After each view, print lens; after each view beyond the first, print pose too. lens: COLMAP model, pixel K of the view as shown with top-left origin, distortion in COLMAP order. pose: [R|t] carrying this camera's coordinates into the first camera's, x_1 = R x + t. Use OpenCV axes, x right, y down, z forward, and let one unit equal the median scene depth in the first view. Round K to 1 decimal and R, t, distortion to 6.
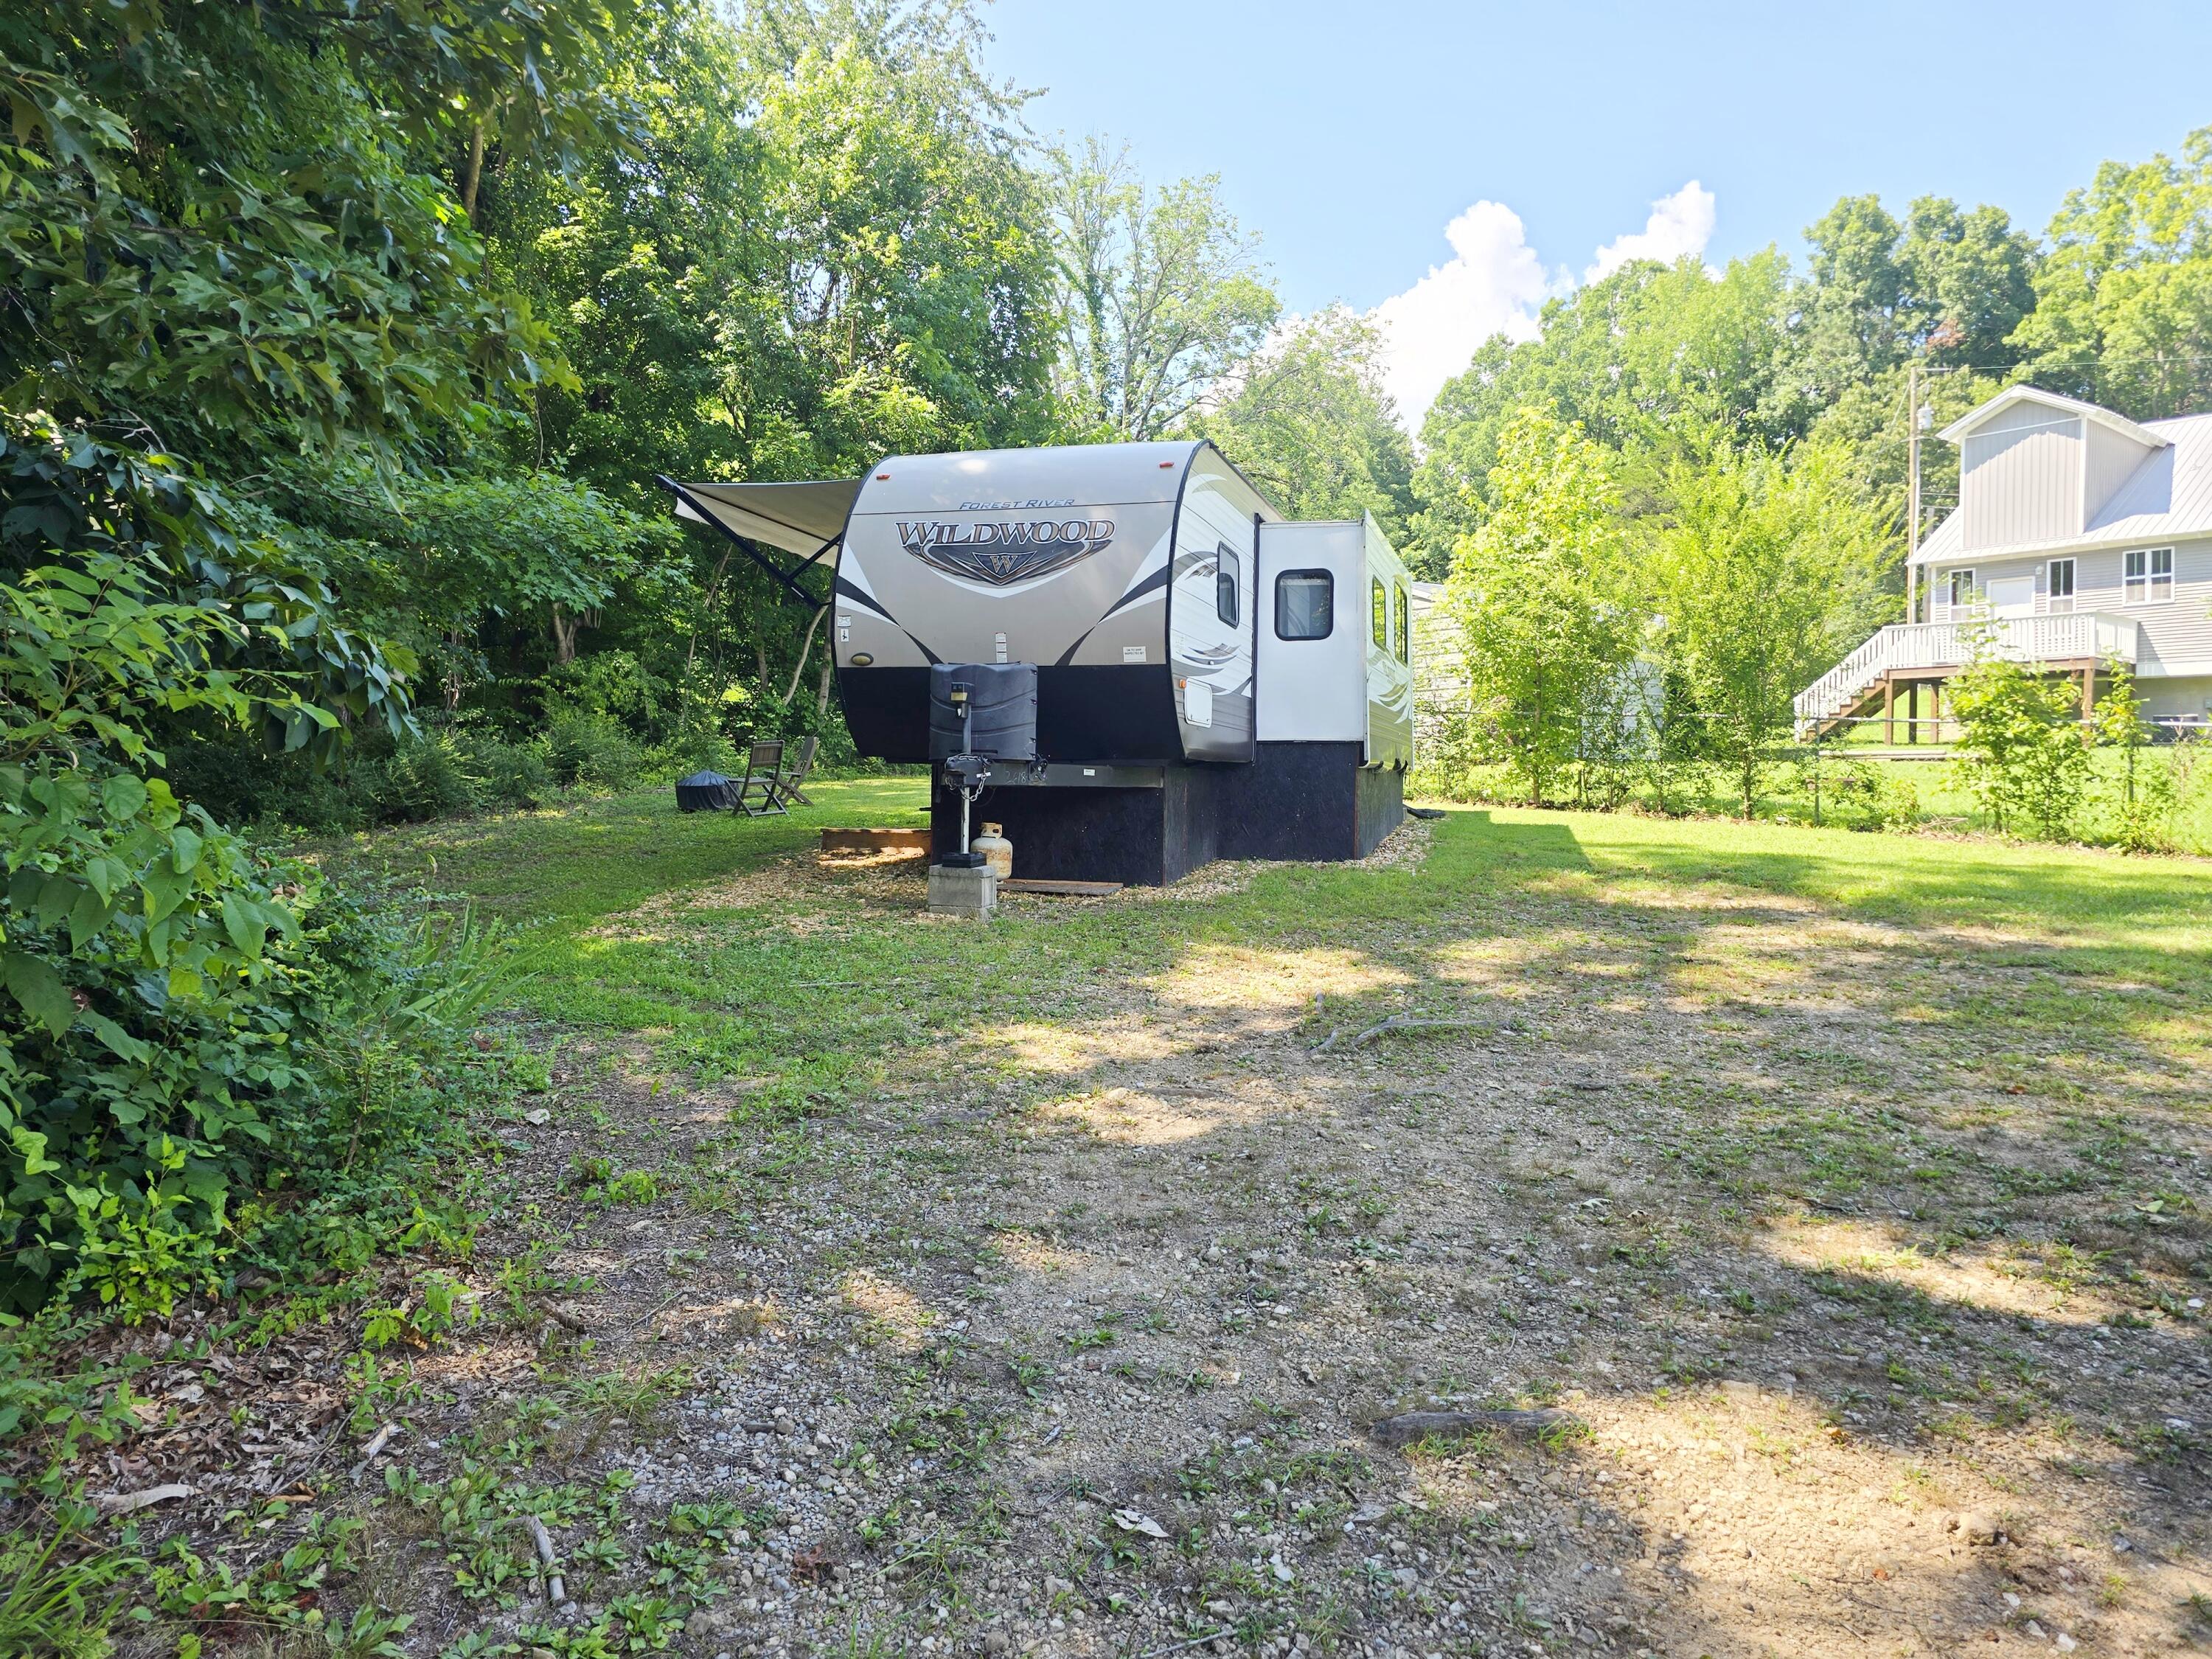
lens RADIAL K [[1595.8, 0, 1105.0], [0, 1595.8, 830.1], [0, 0, 1]] dist [0.000252, -0.001406]
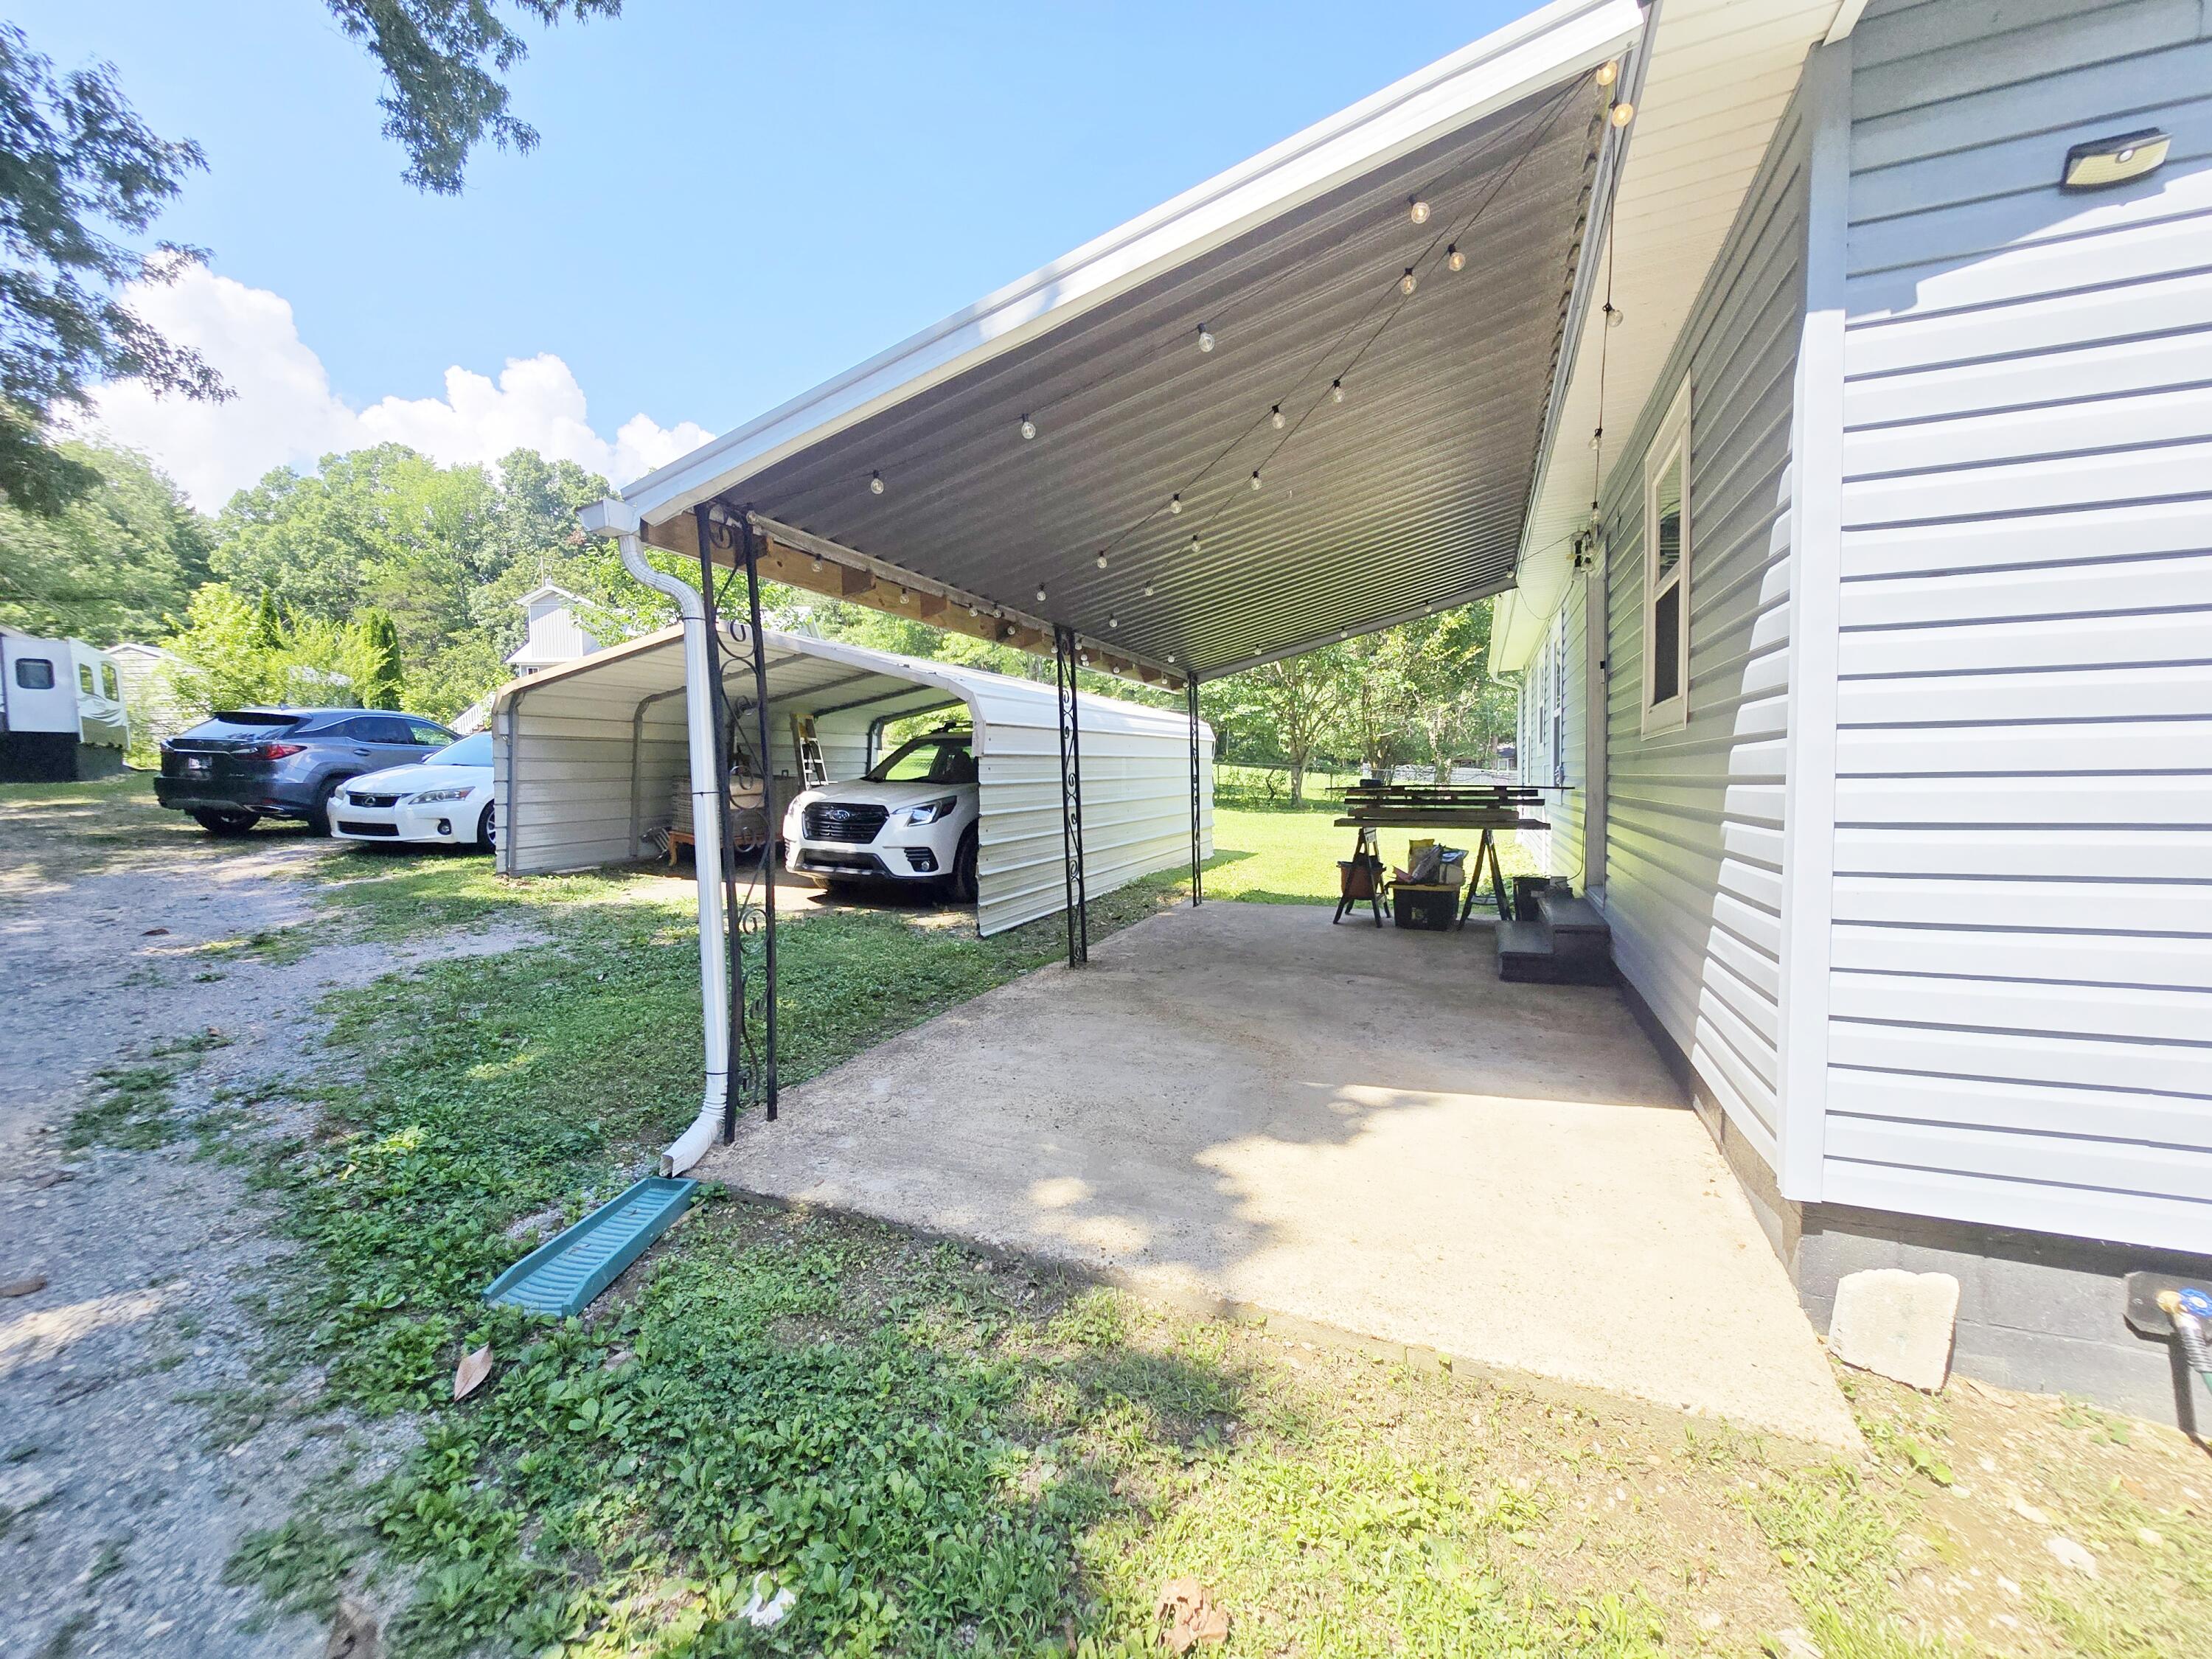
lens RADIAL K [[898.7, 0, 1098.9], [0, 898.7, 839.4], [0, 0, 1]] dist [-0.000525, 0.000001]
pose [[0.586693, -0.069327, 0.806836, -0.005600], [0.034401, 0.997563, 0.060701, 0.010392], [-0.809078, -0.007857, 0.587648, -0.145008]]
